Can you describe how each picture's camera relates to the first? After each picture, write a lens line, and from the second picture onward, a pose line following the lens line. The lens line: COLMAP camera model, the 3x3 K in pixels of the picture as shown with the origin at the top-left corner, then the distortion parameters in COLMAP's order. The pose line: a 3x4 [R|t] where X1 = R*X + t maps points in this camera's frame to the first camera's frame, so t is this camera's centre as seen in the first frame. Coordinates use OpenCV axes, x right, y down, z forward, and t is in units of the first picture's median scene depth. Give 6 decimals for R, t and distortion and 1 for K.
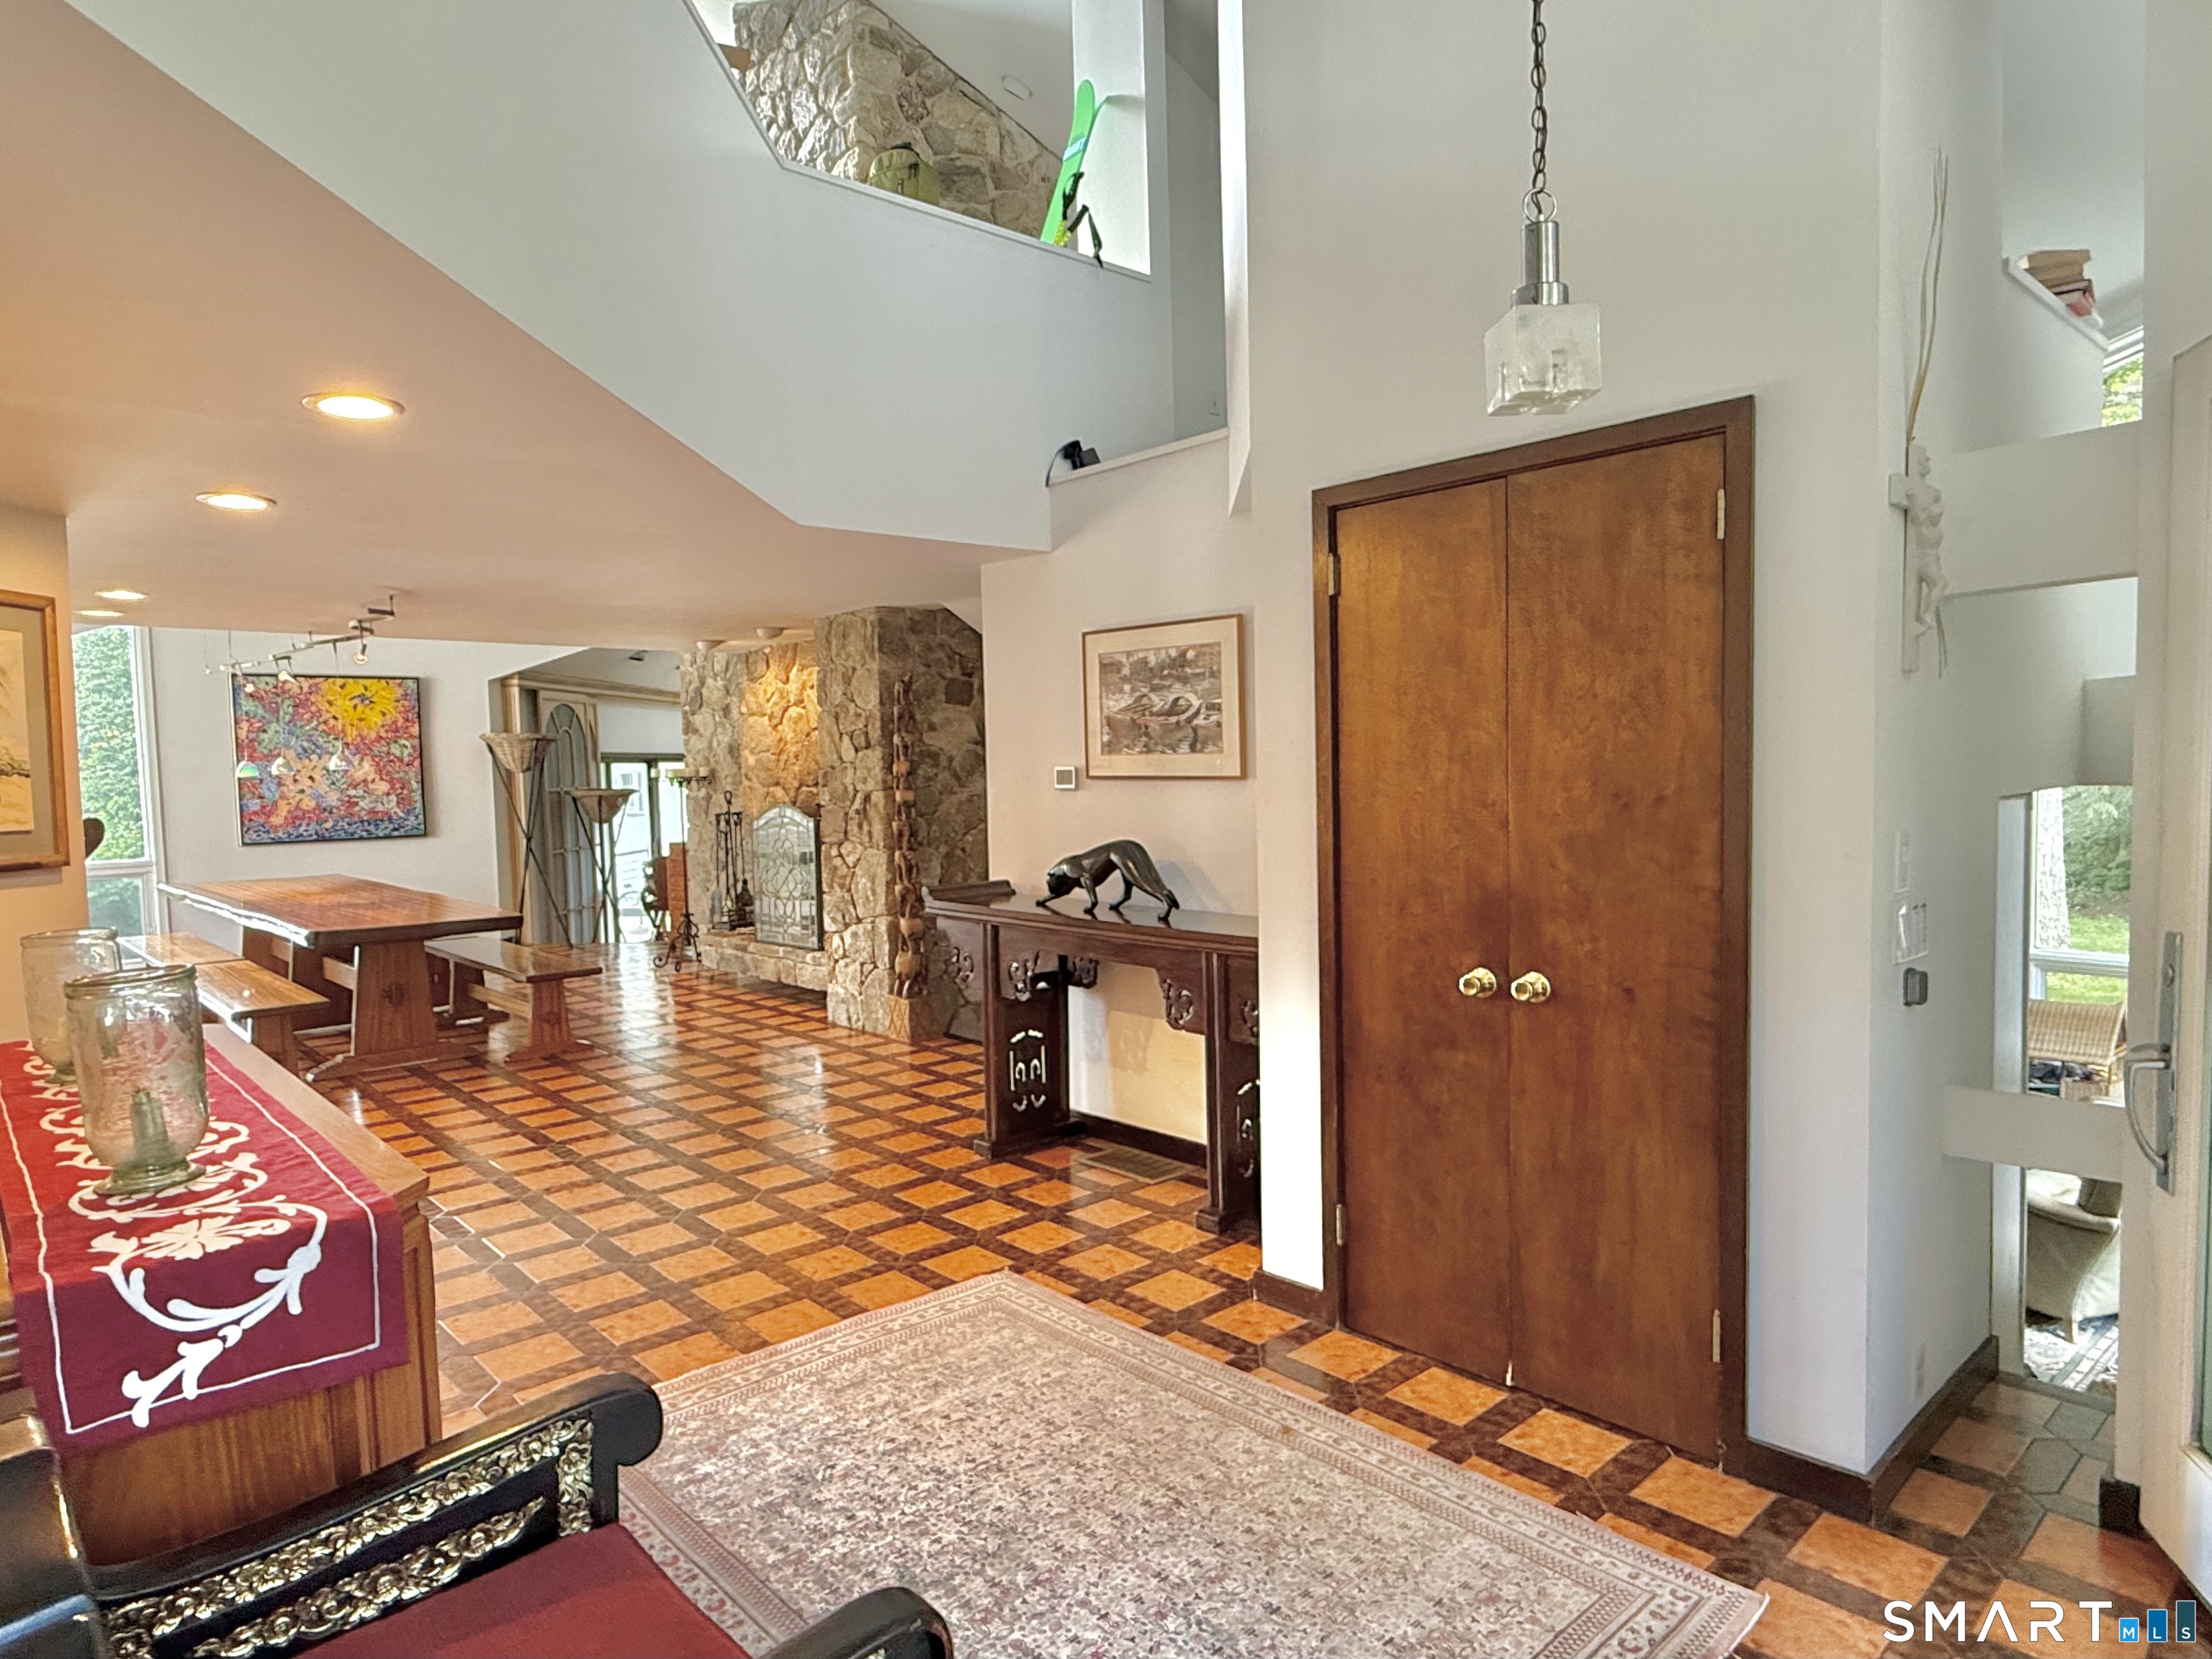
lens RADIAL K [[1316.9, 0, 1106.0], [0, 1316.9, 829.5], [0, 0, 1]] dist [-0.000362, -0.000108]
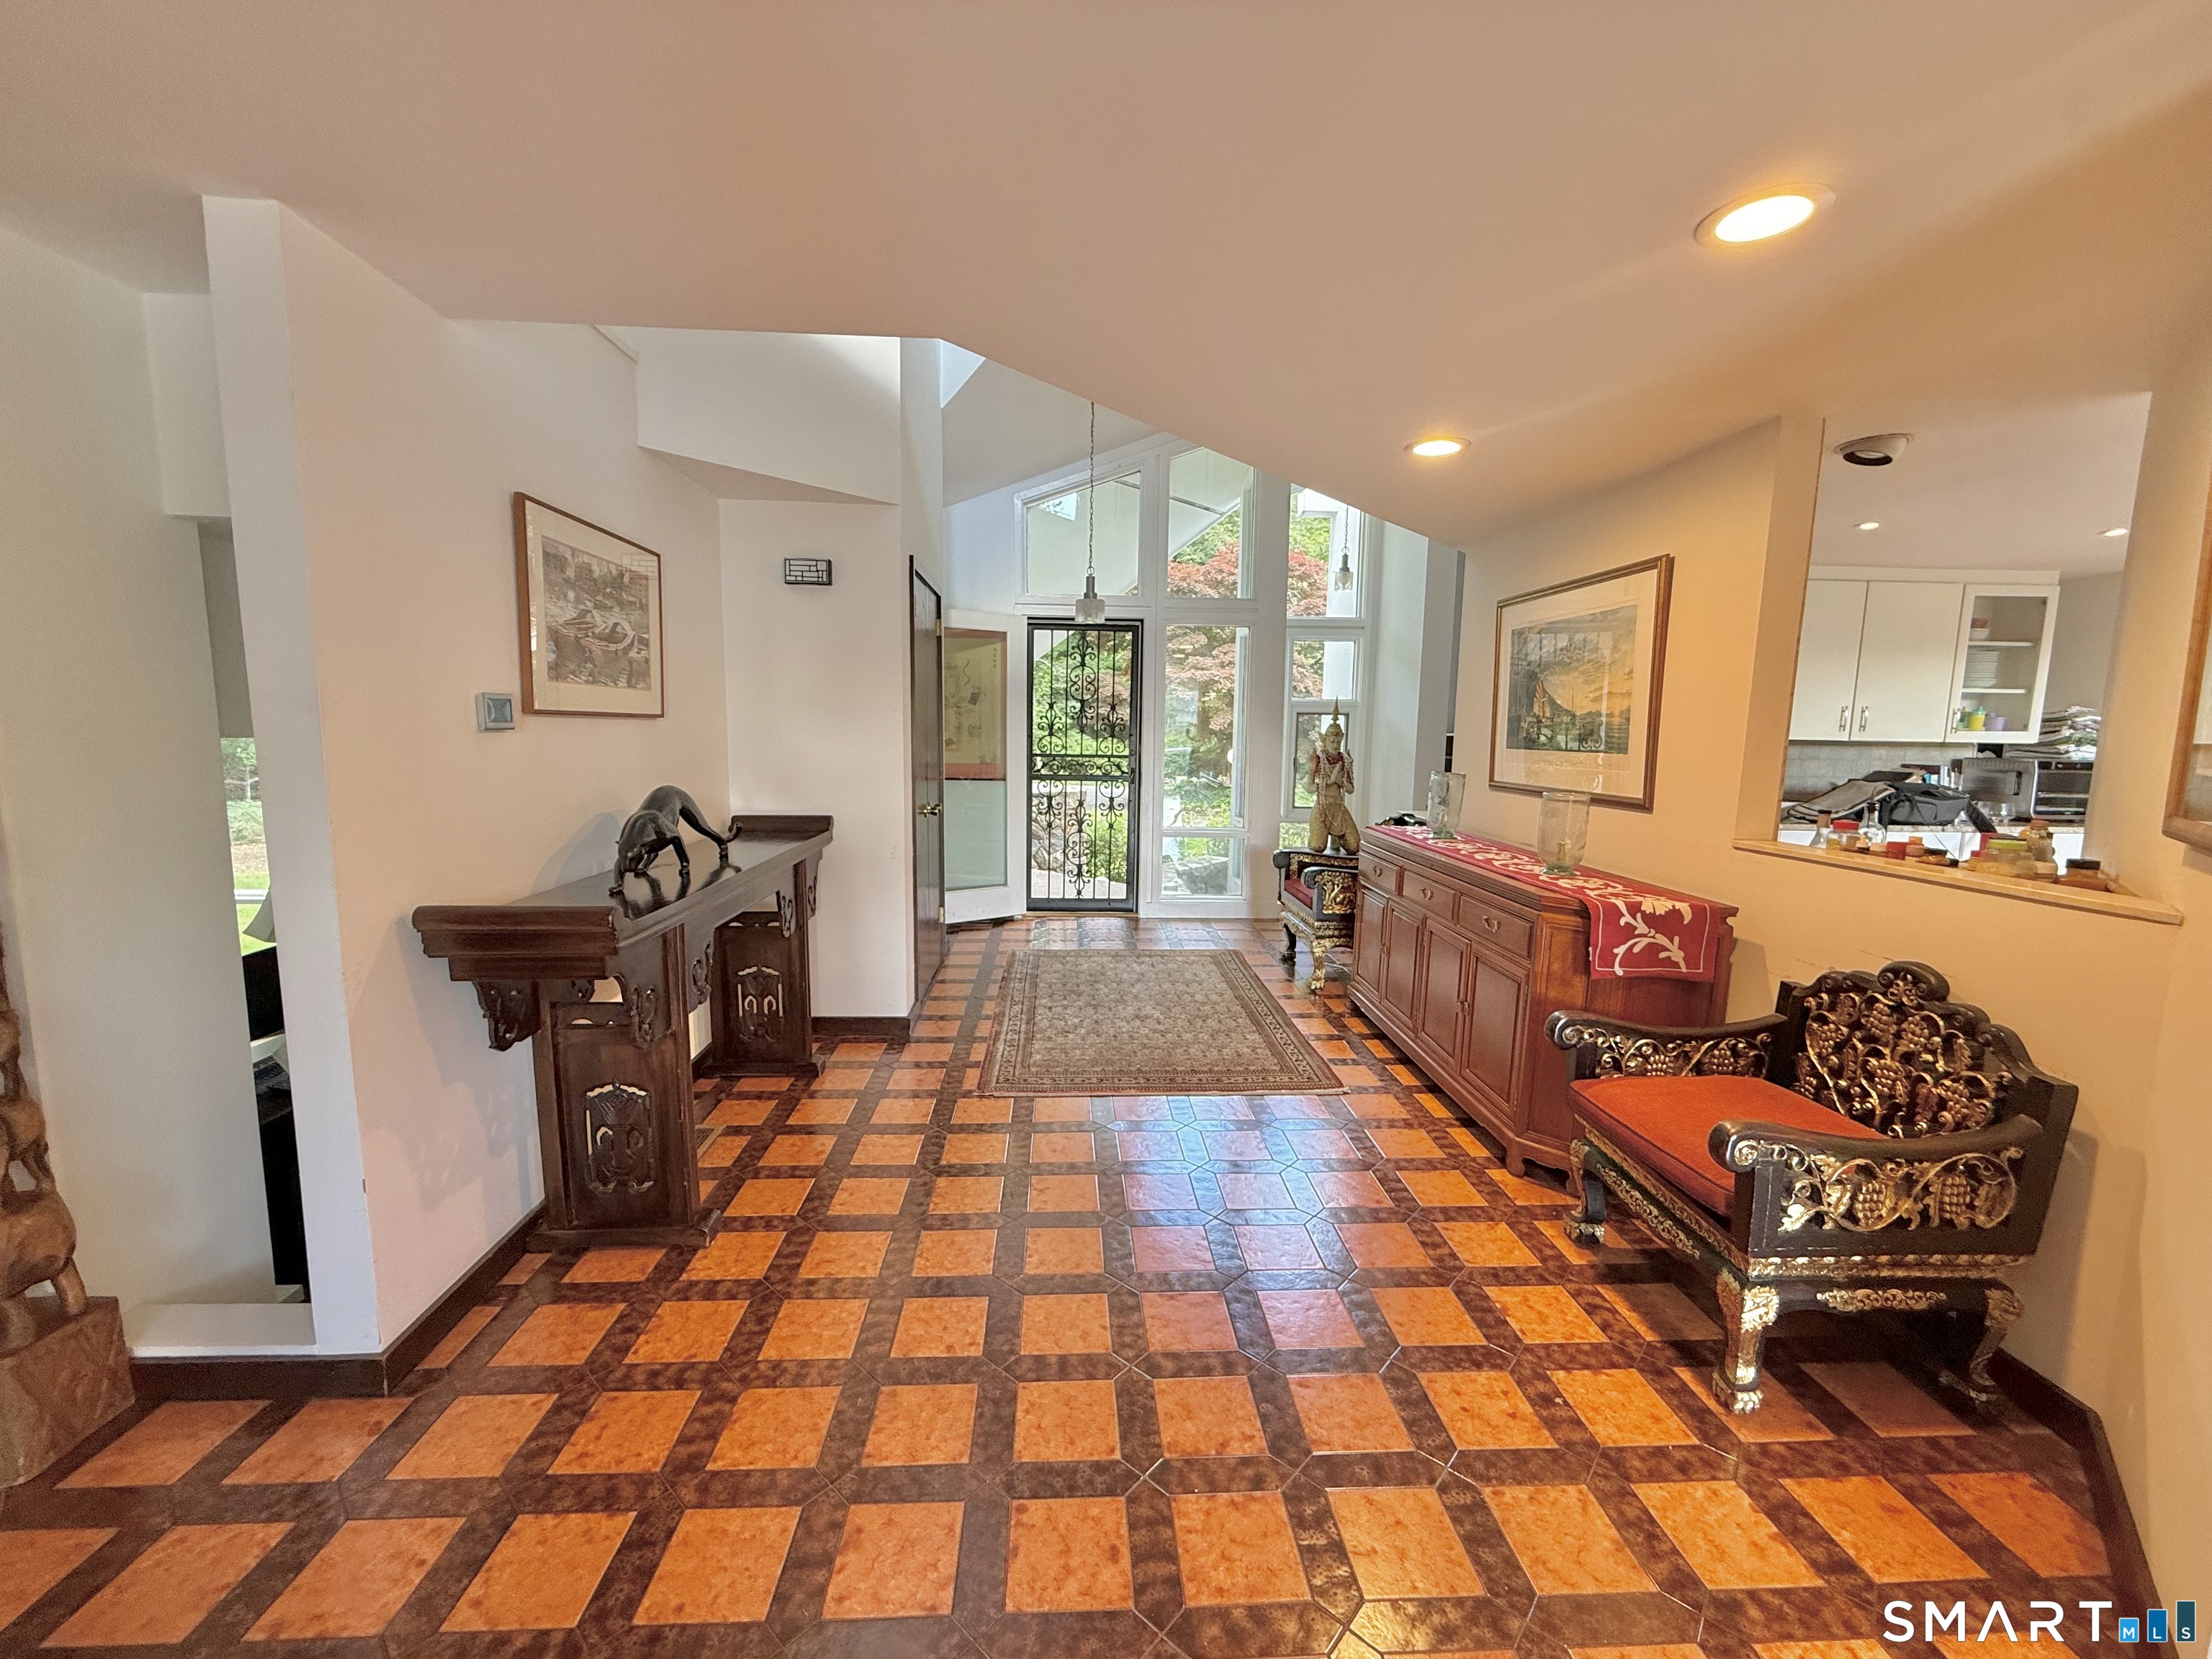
lens RADIAL K [[869.1, 0, 1106.0], [0, 869.1, 829.5], [0, 0, 1]] dist [-0.000081, -0.000019]
pose [[-0.772299, -0.059973, 0.632421, -0.507916], [0.043174, 0.988277, 0.146442, -0.030825], [-0.633790, 0.140401, -0.760656, 1.110542]]
